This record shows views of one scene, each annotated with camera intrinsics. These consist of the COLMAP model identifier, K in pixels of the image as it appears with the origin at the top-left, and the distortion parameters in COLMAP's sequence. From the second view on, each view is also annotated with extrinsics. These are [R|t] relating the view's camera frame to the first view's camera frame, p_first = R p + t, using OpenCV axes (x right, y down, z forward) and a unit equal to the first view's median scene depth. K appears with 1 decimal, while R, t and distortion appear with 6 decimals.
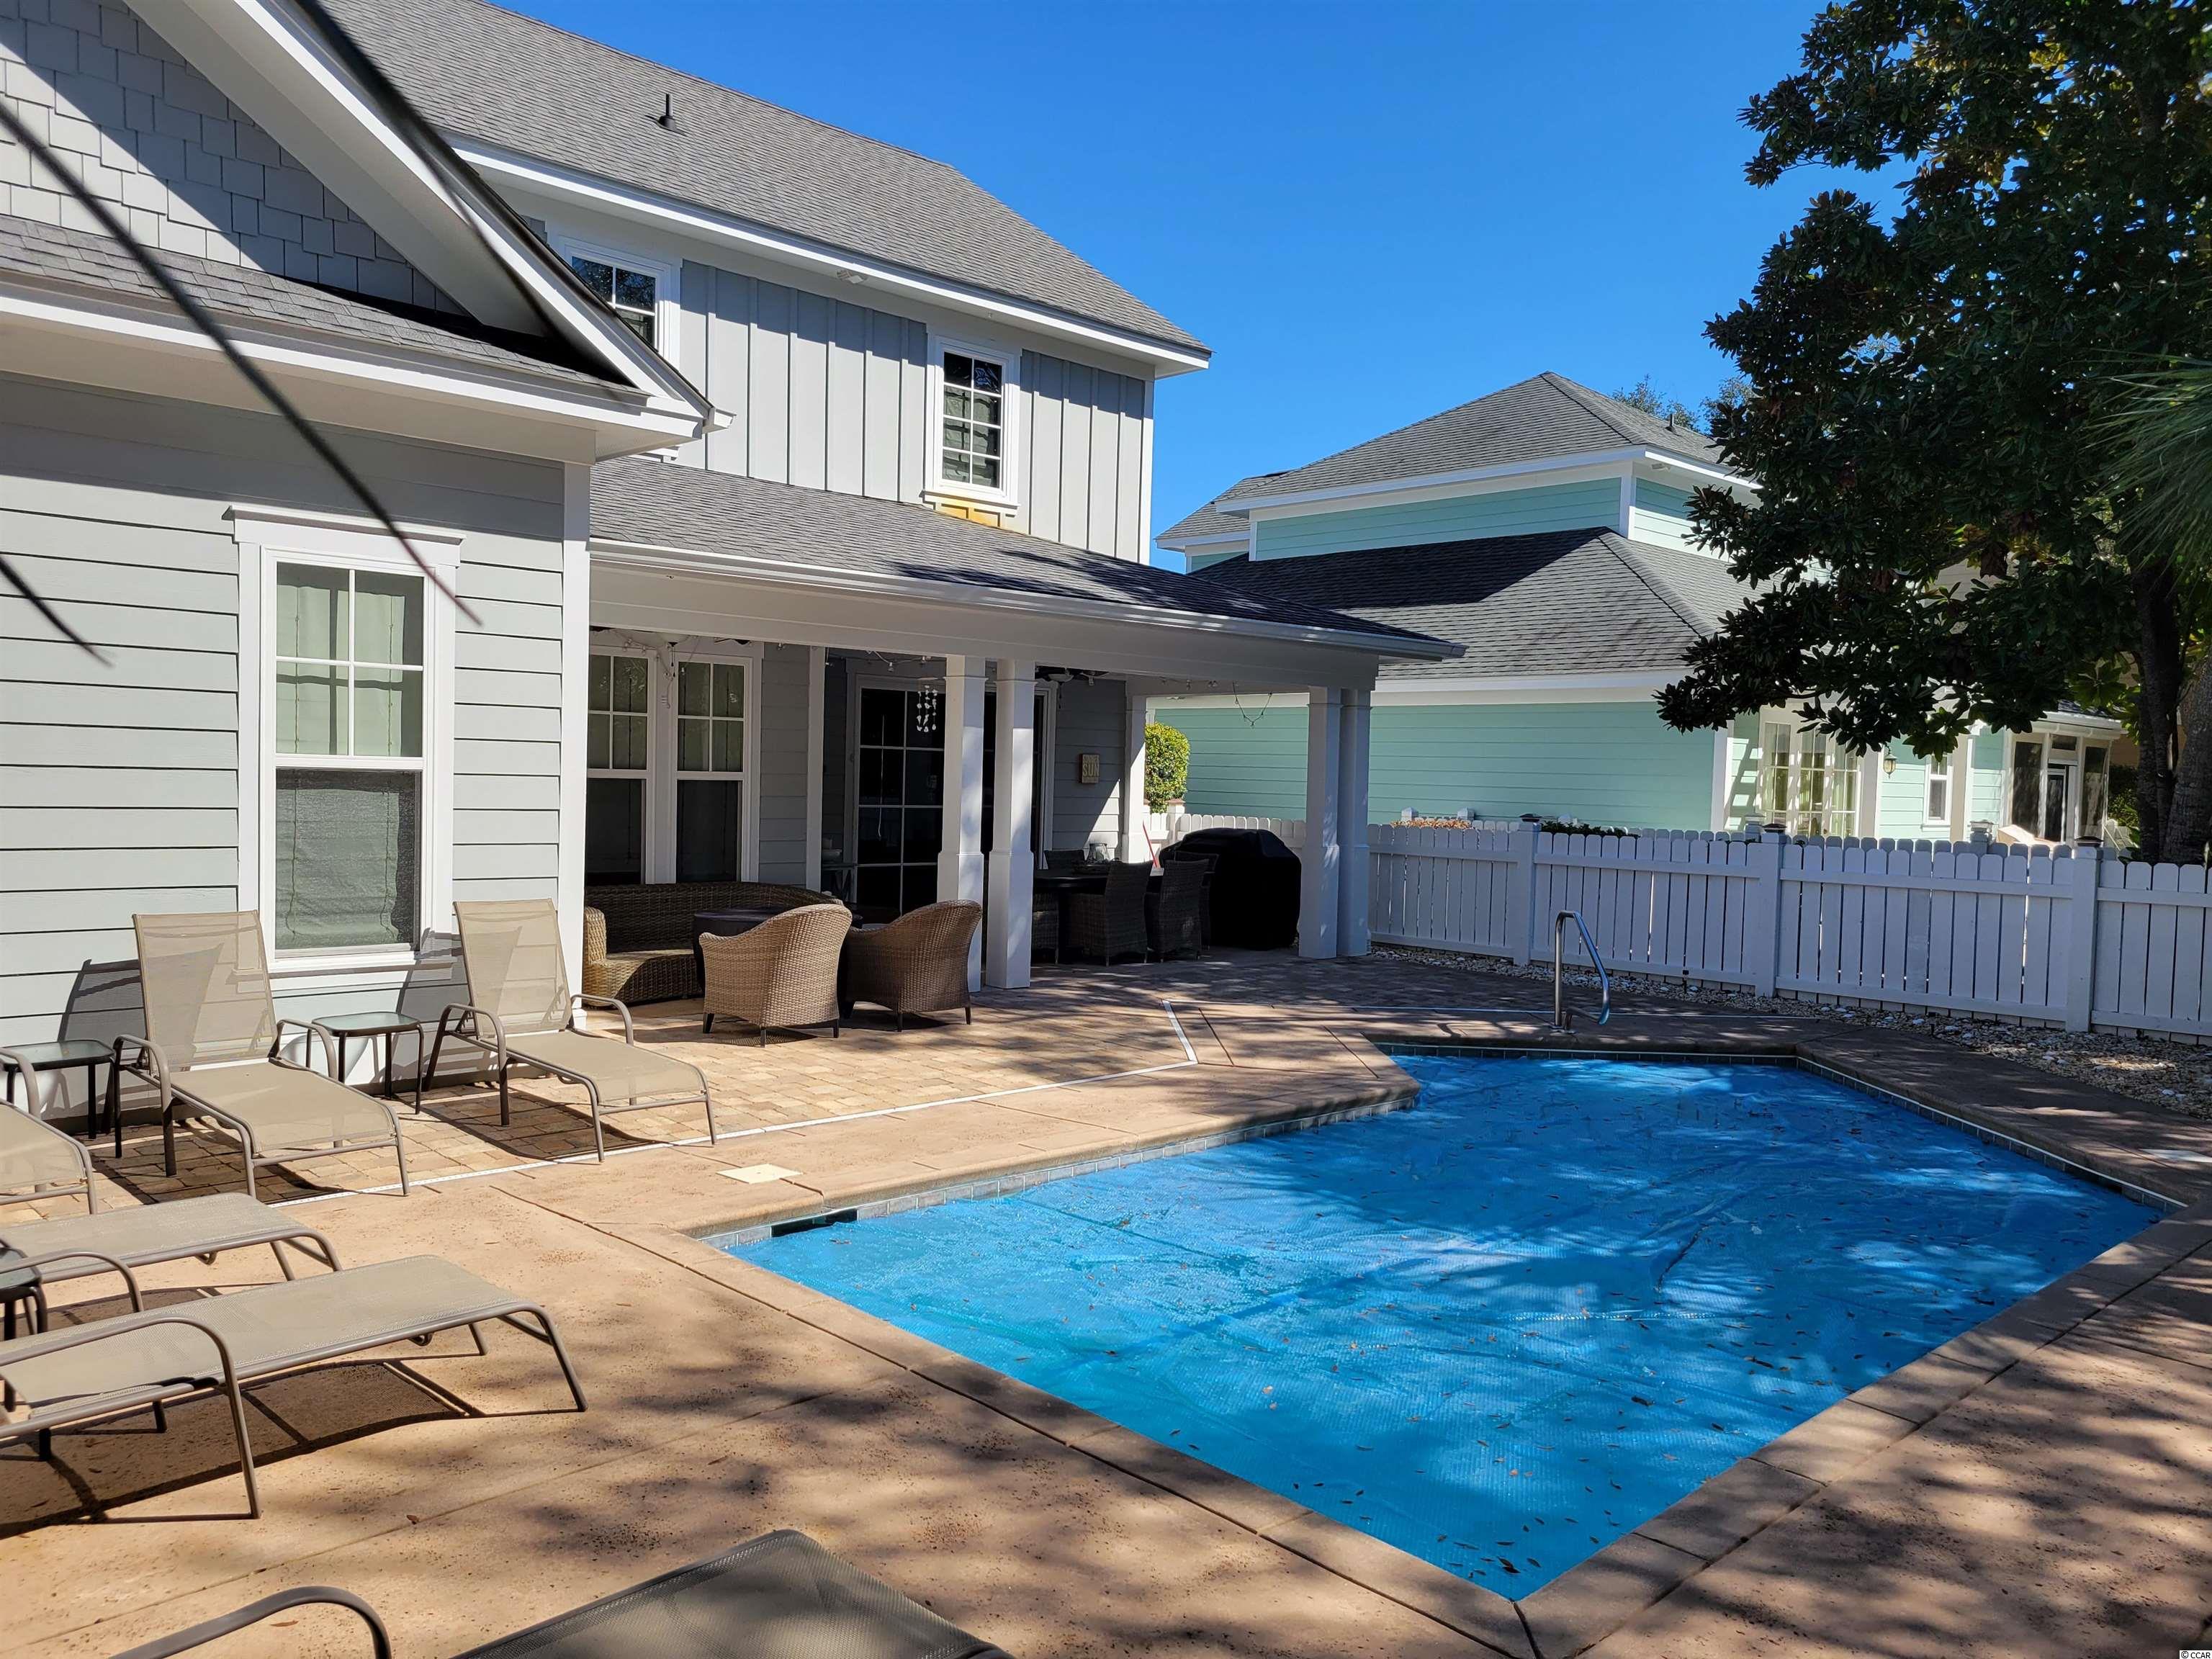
lens RADIAL K [[1680.4, 0, 1094.8], [0, 1680.4, 839.8], [0, 0, 1]] dist [0.046020, -0.040061]
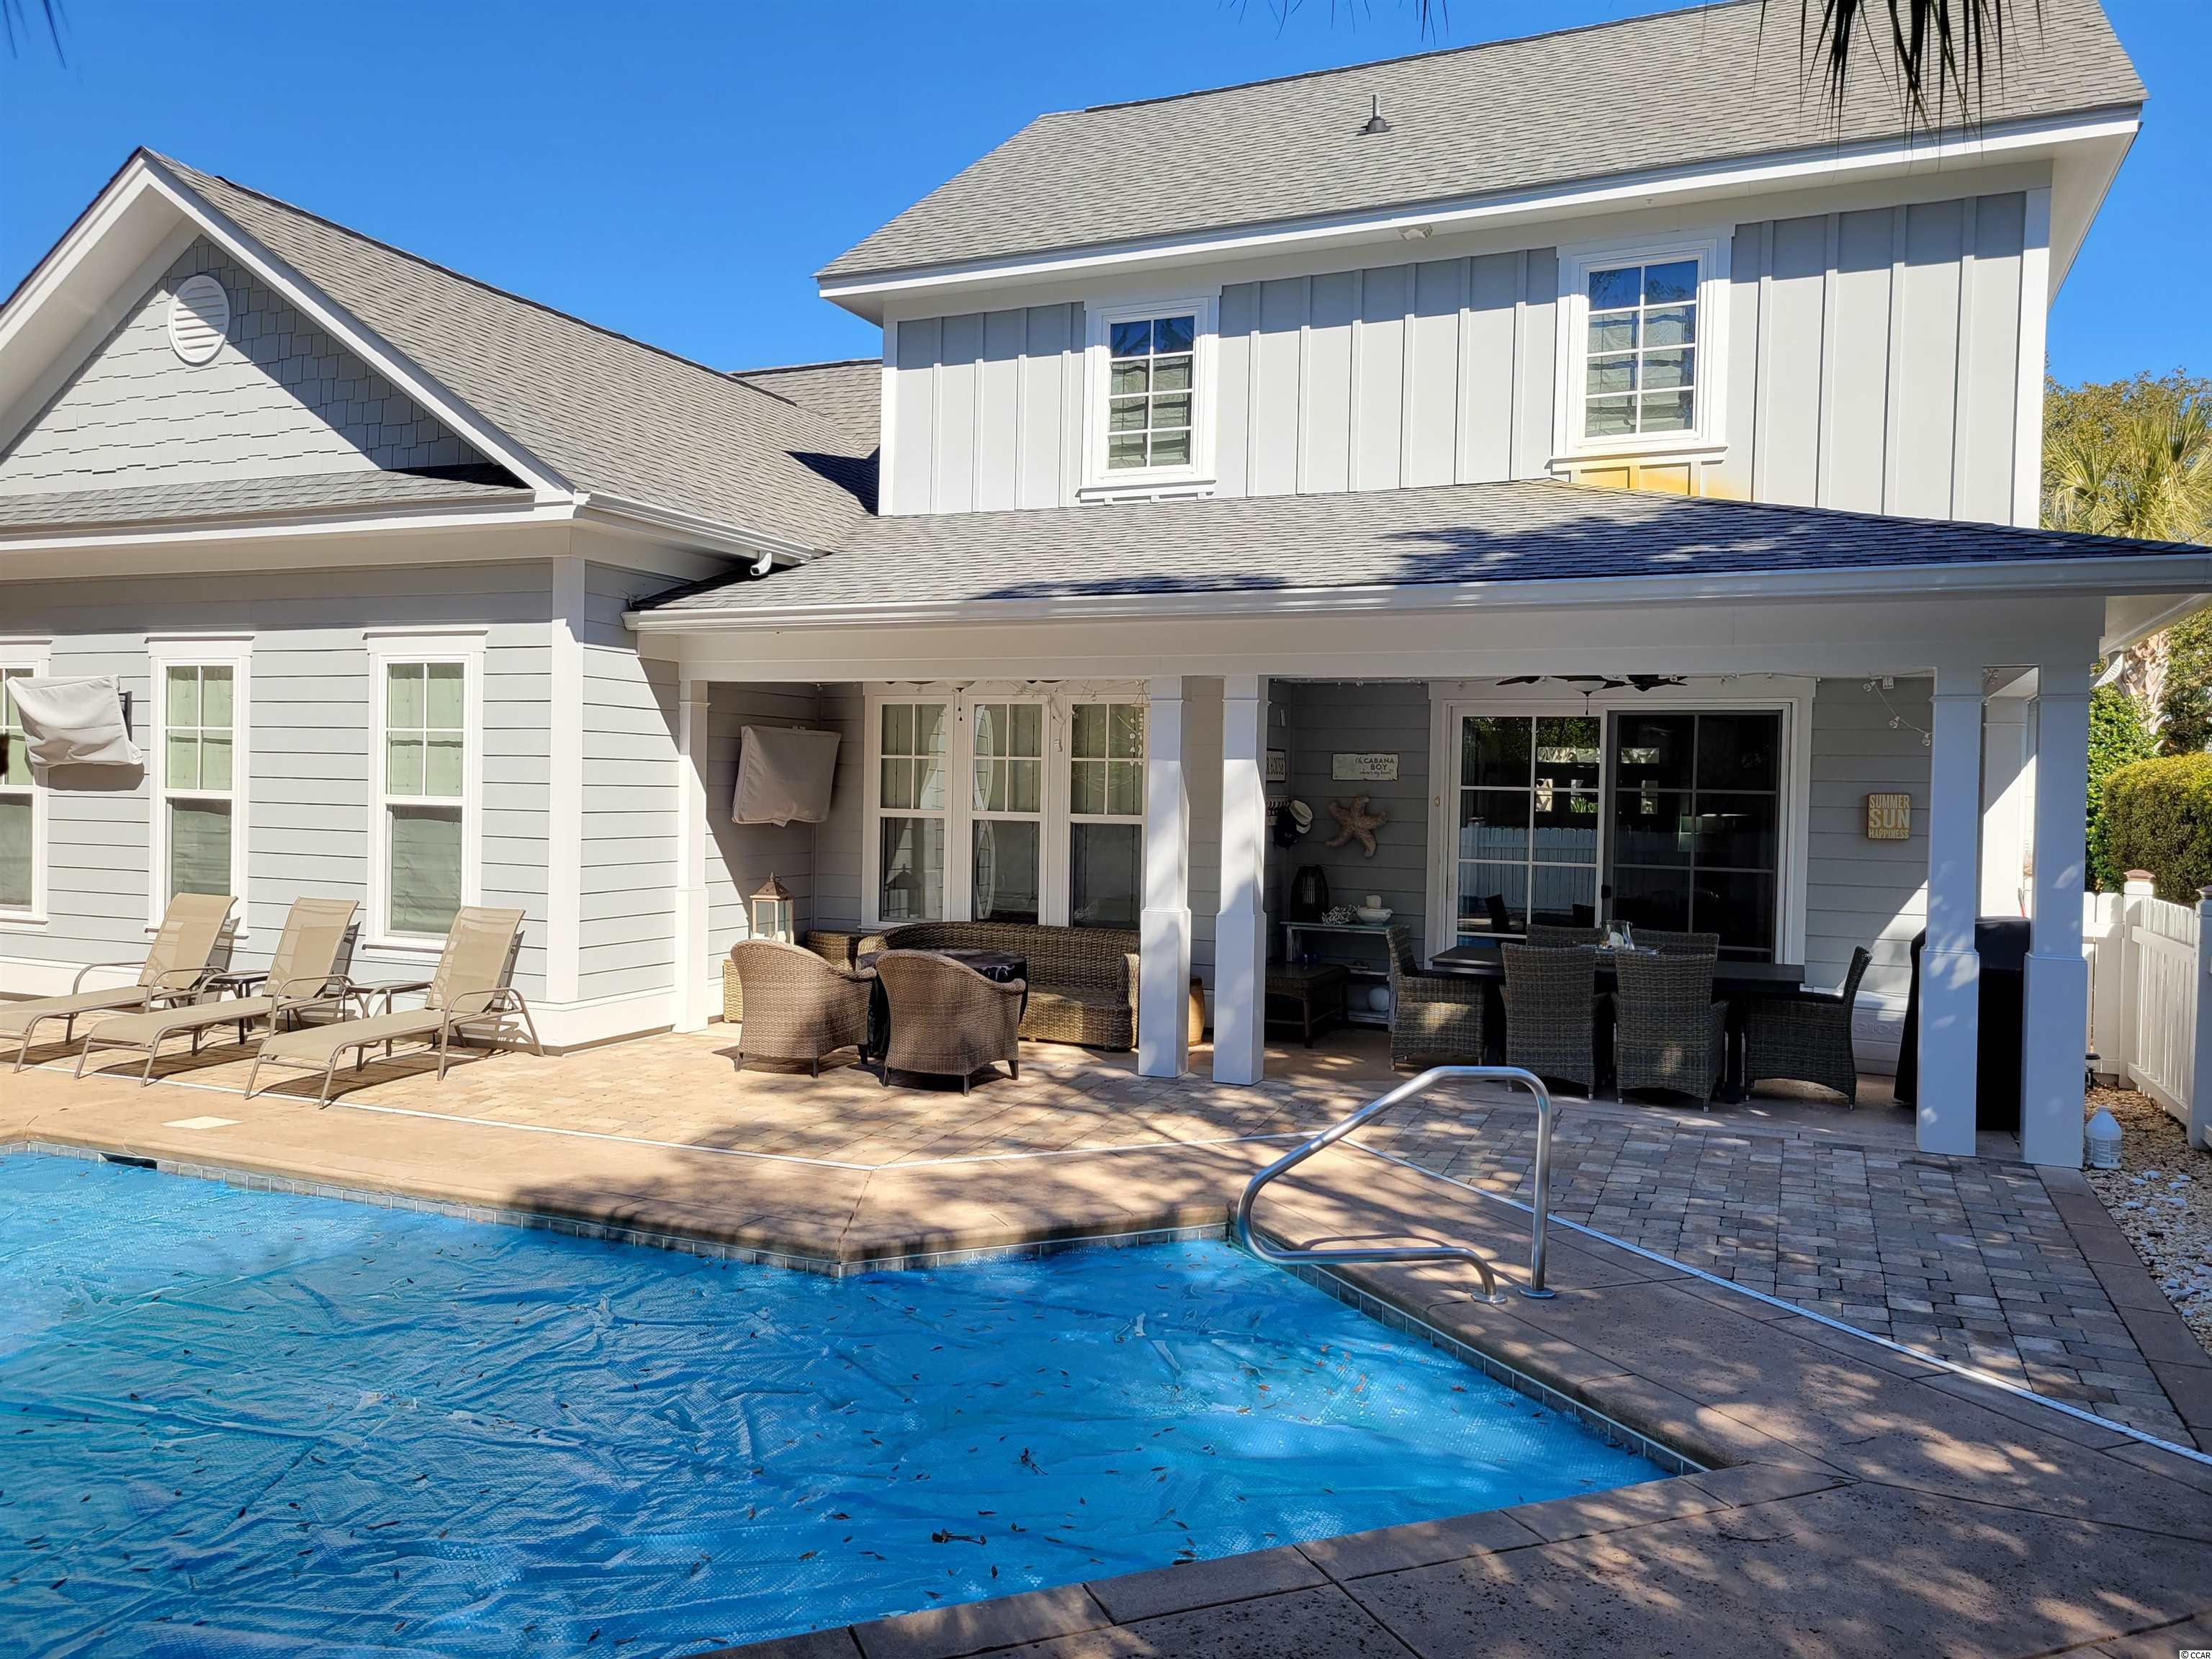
lens RADIAL K [[1680.4, 0, 1046.6], [0, 1680.4, 813.8], [0, 0, 1]] dist [0.046020, -0.040061]
pose [[0.358057, -0.006252, -0.933679, 0.985318], [-0.047857, 0.998540, -0.025039, -0.022628], [0.932472, 0.053649, 0.357235, 0.924503]]
